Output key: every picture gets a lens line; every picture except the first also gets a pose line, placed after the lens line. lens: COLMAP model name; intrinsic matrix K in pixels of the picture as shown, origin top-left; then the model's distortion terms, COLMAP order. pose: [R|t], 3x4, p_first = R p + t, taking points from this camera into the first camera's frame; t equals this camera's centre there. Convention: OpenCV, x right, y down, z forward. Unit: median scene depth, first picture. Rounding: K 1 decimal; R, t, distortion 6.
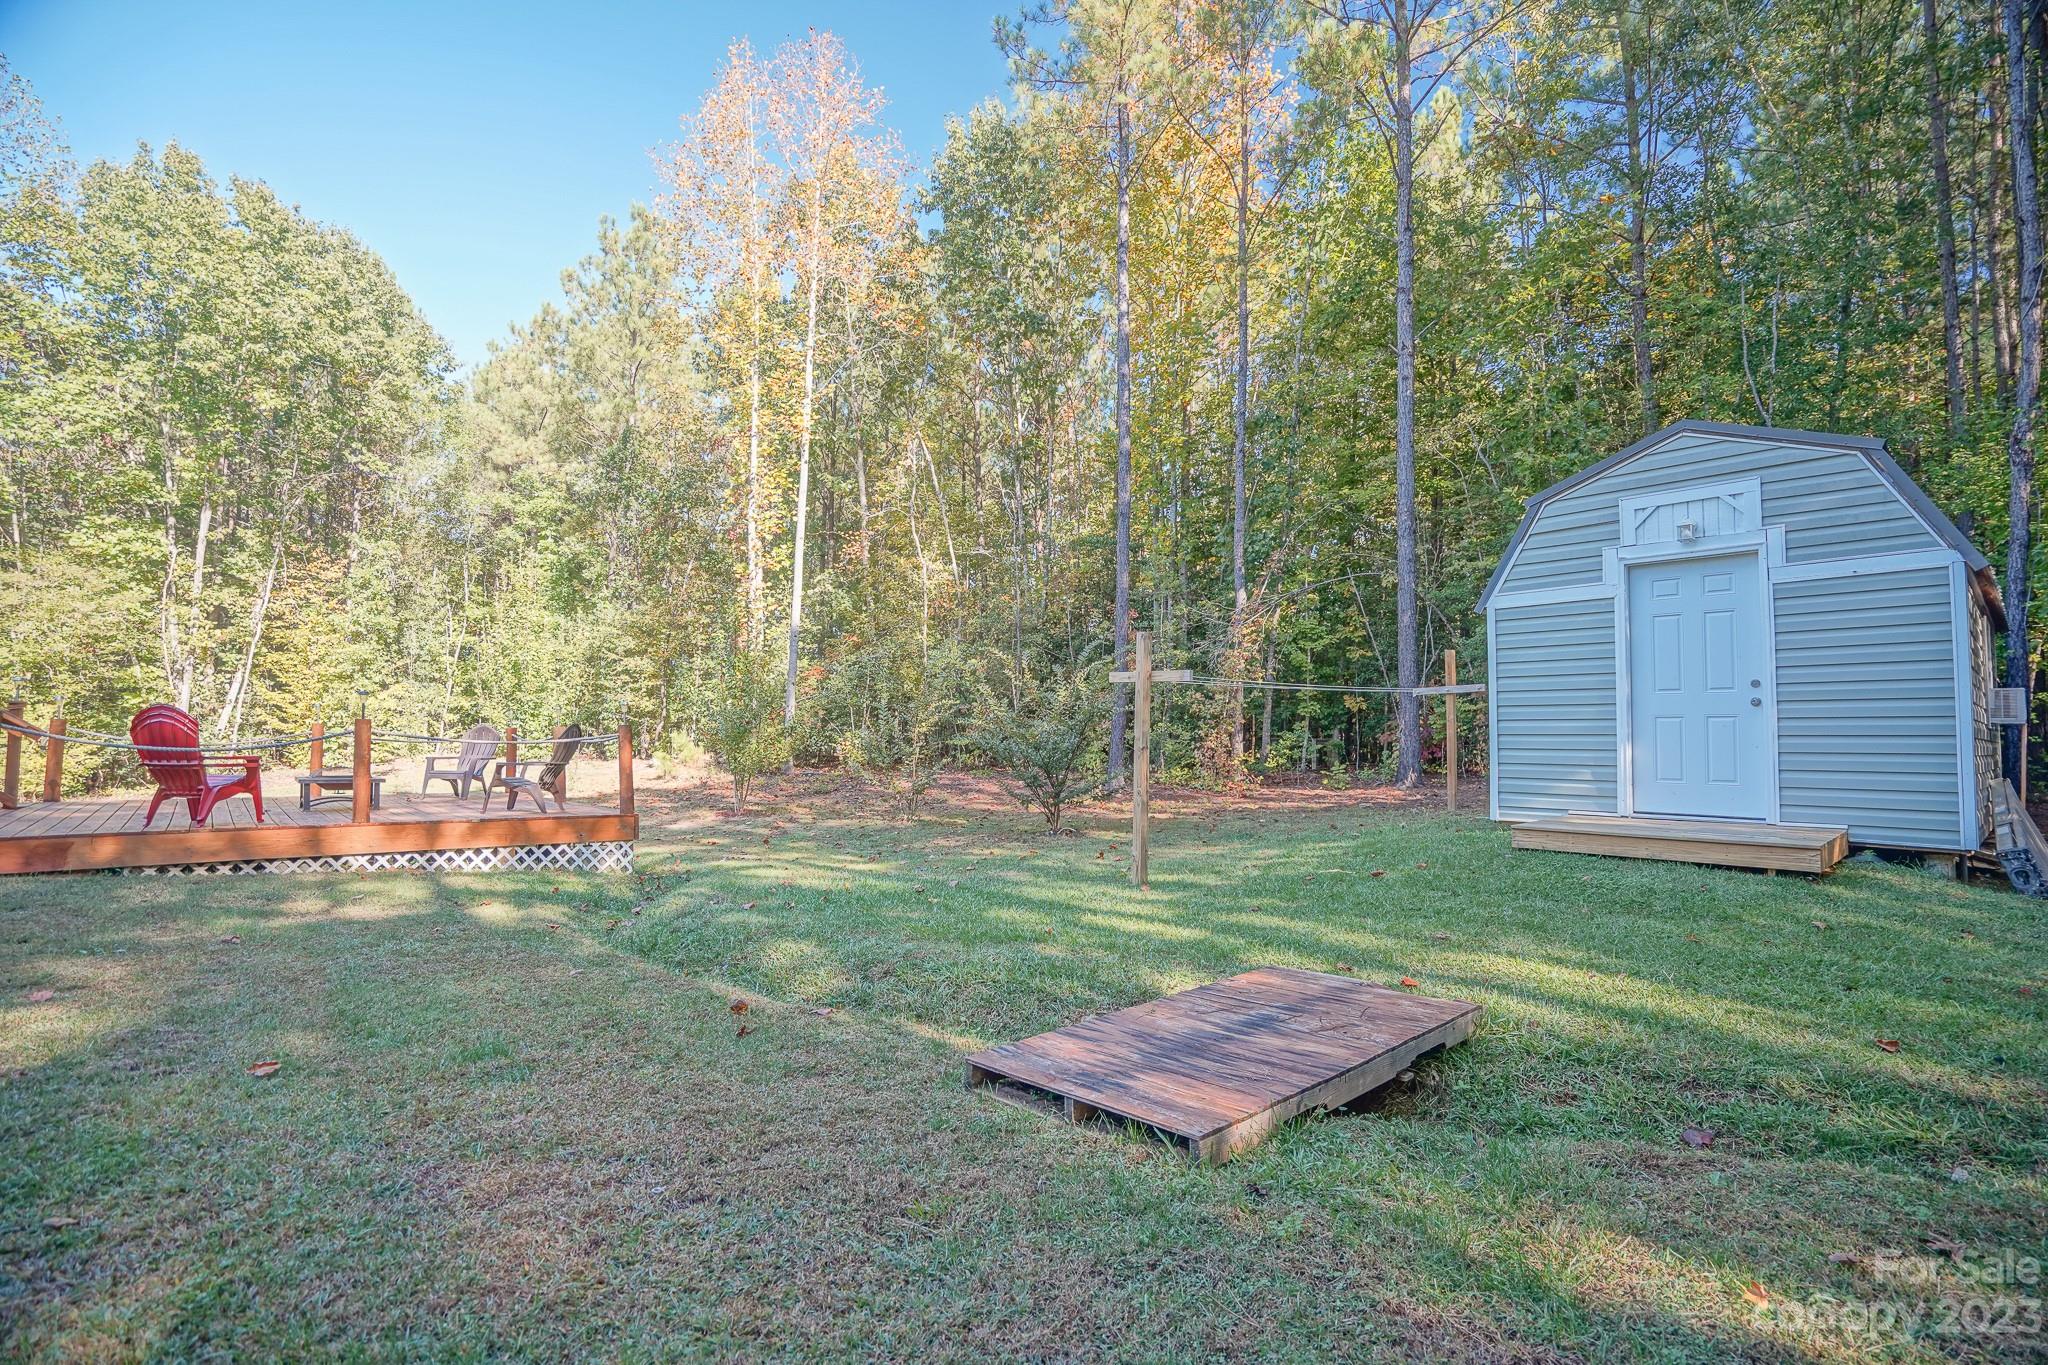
lens RADIAL K [[954.8, 0, 1024.4], [0, 954.8, 687.8], [0, 0, 1]] dist [-0.062721, 0.026606]
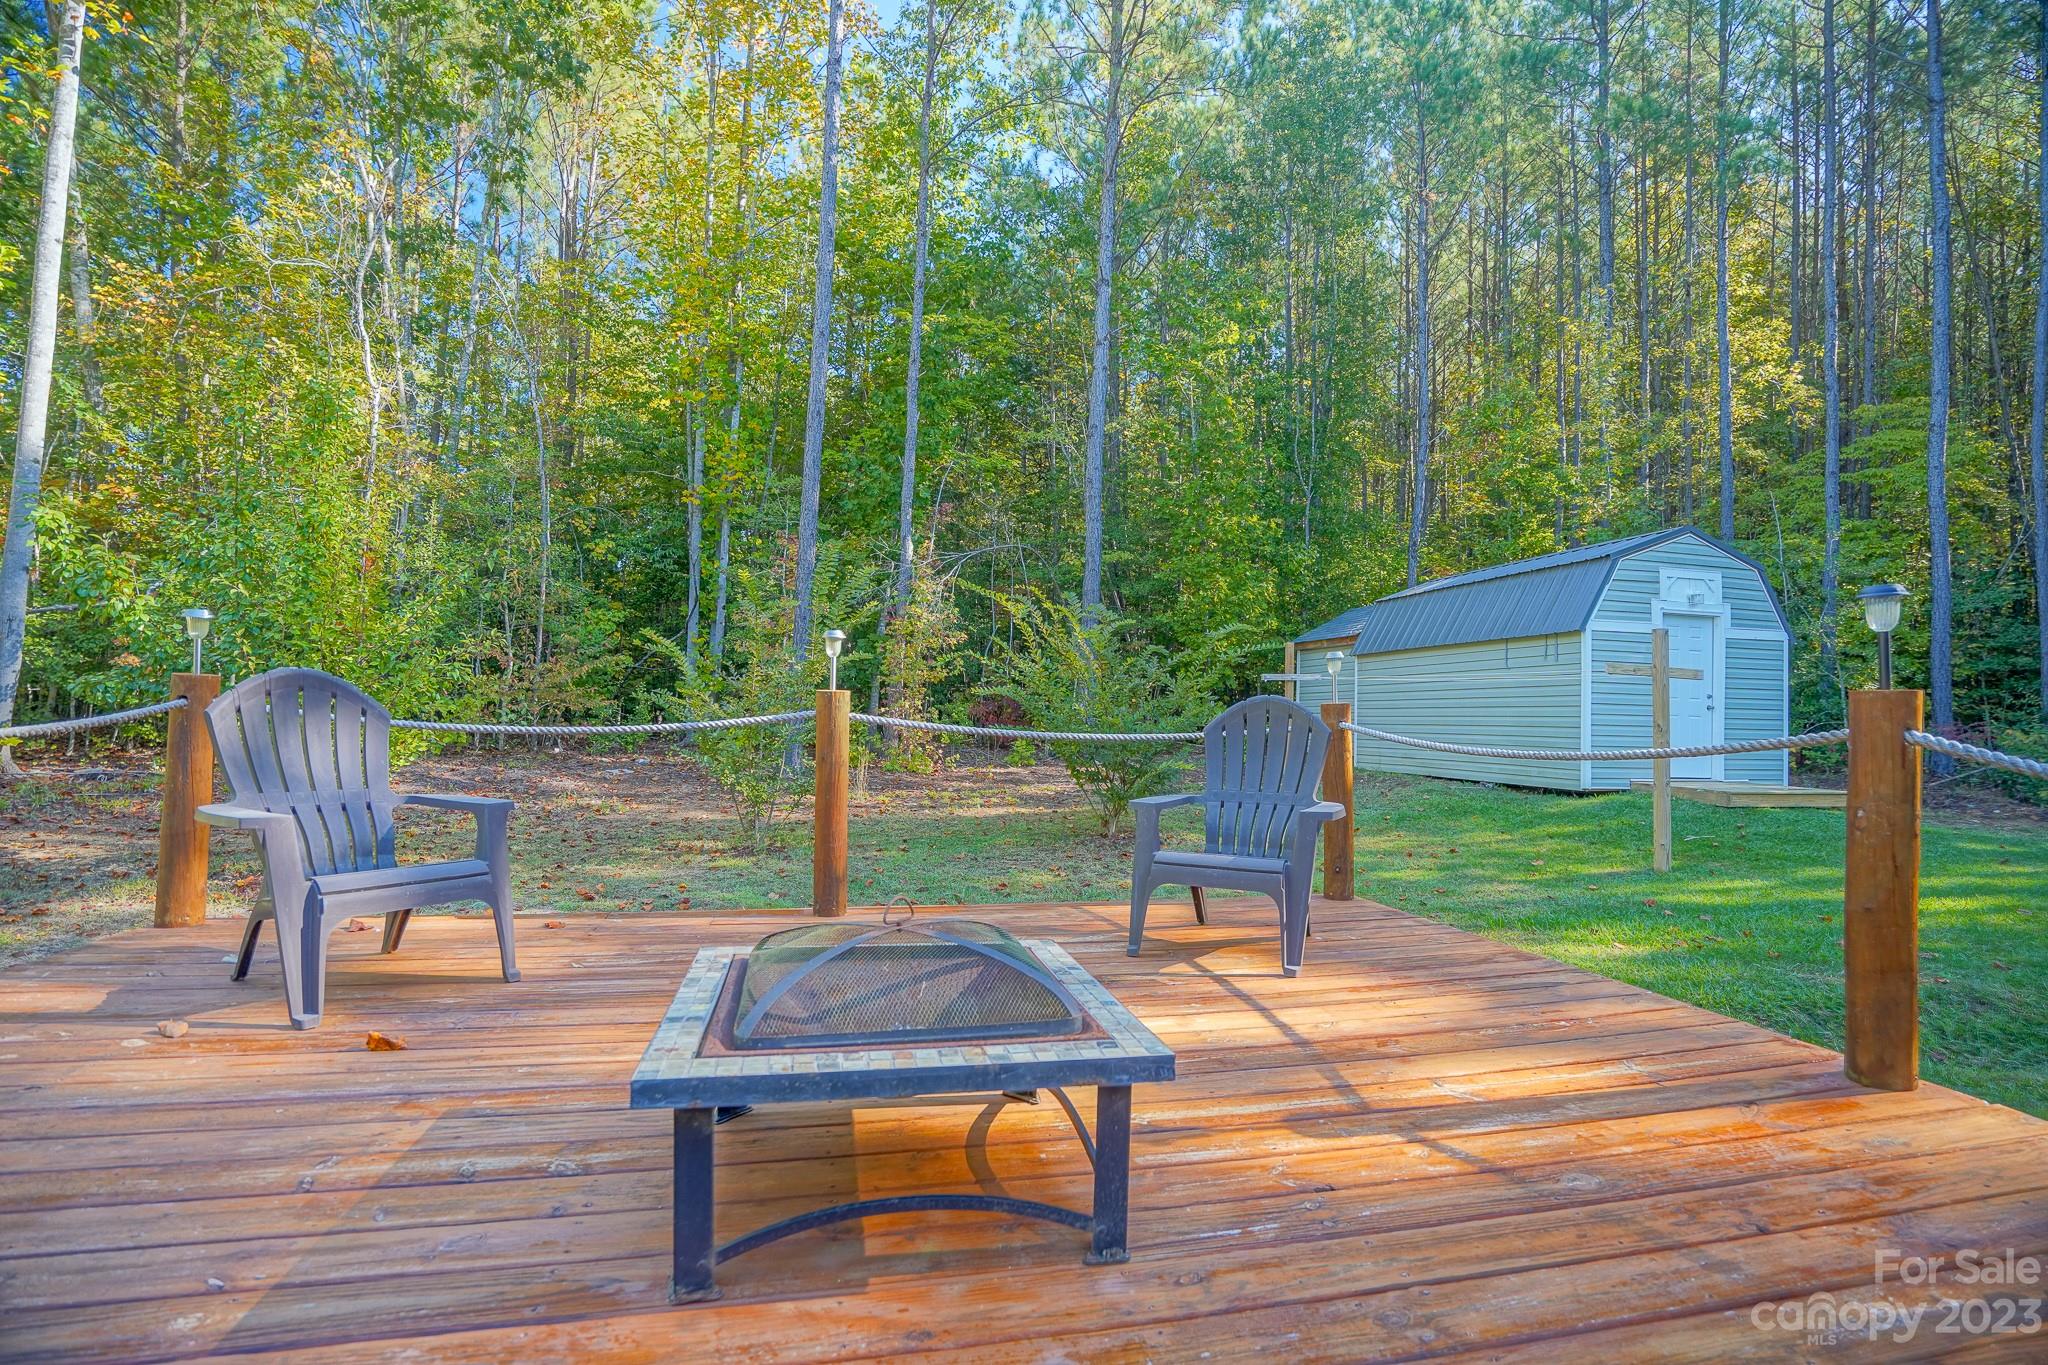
lens RADIAL K [[954.8, 0, 1024.4], [0, 954.8, 687.8], [0, 0, 1]] dist [-0.062721, 0.026606]
pose [[0.485695, 0.026770, 0.873718, -0.954170], [-0.066276, 0.997782, 0.006272, 0.039284], [-0.871612, -0.060953, 0.486392, 0.948675]]
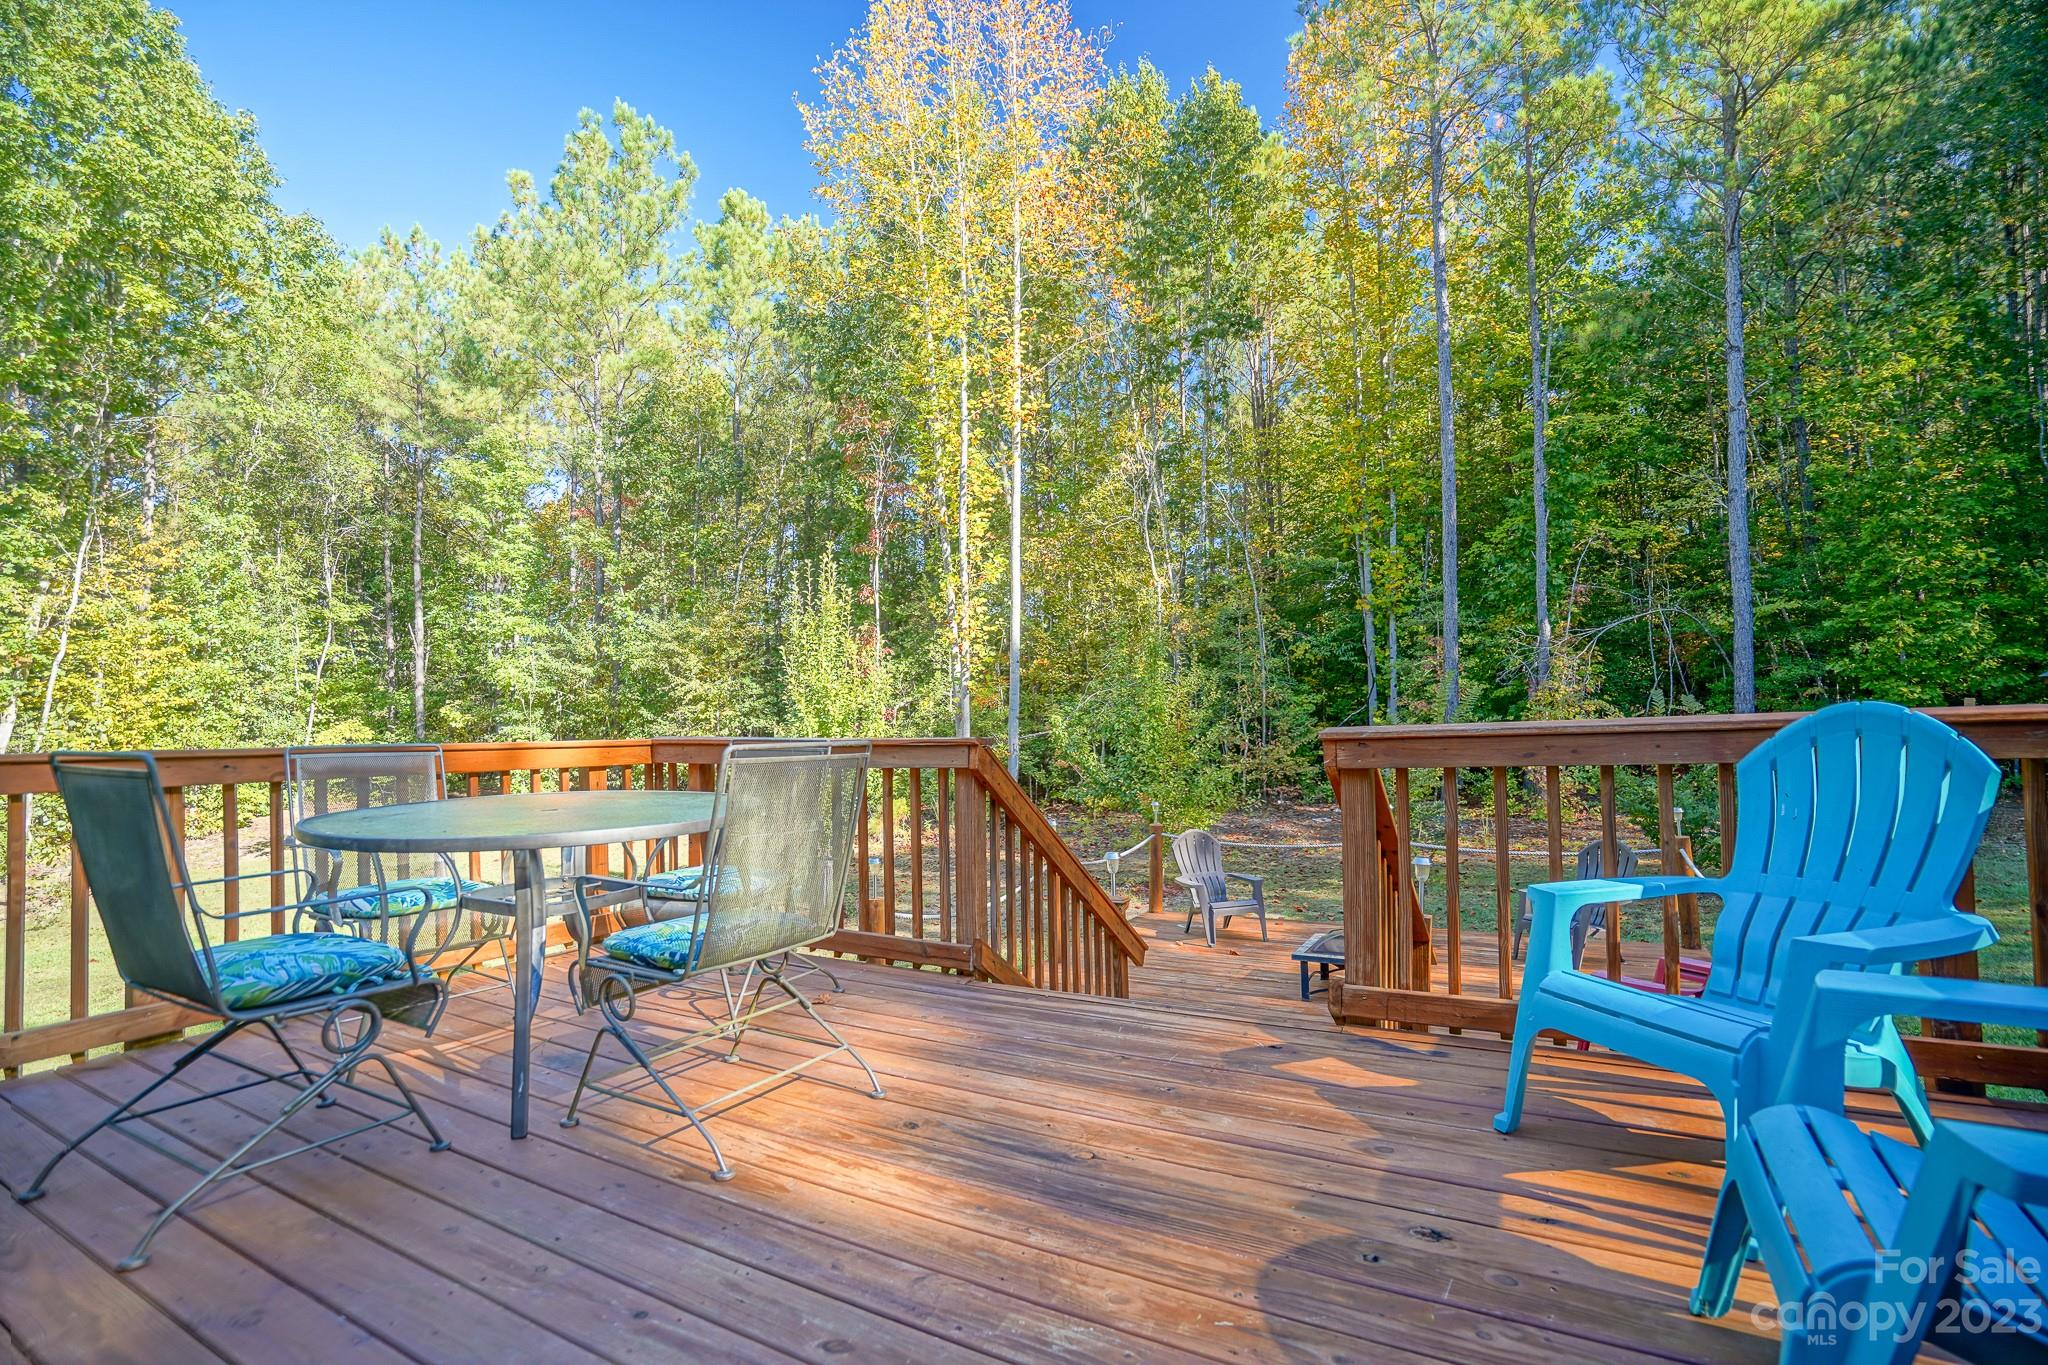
lens RADIAL K [[954.8, 0, 1024.4], [0, 954.8, 687.8], [0, 0, 1]] dist [-0.062721, 0.026606]
pose [[0.941942, -0.016853, 0.335352, -1.282389], [0.011601, 0.999777, 0.017659, -0.111633], [-0.335575, -0.012744, 0.941927, 0.467495]]
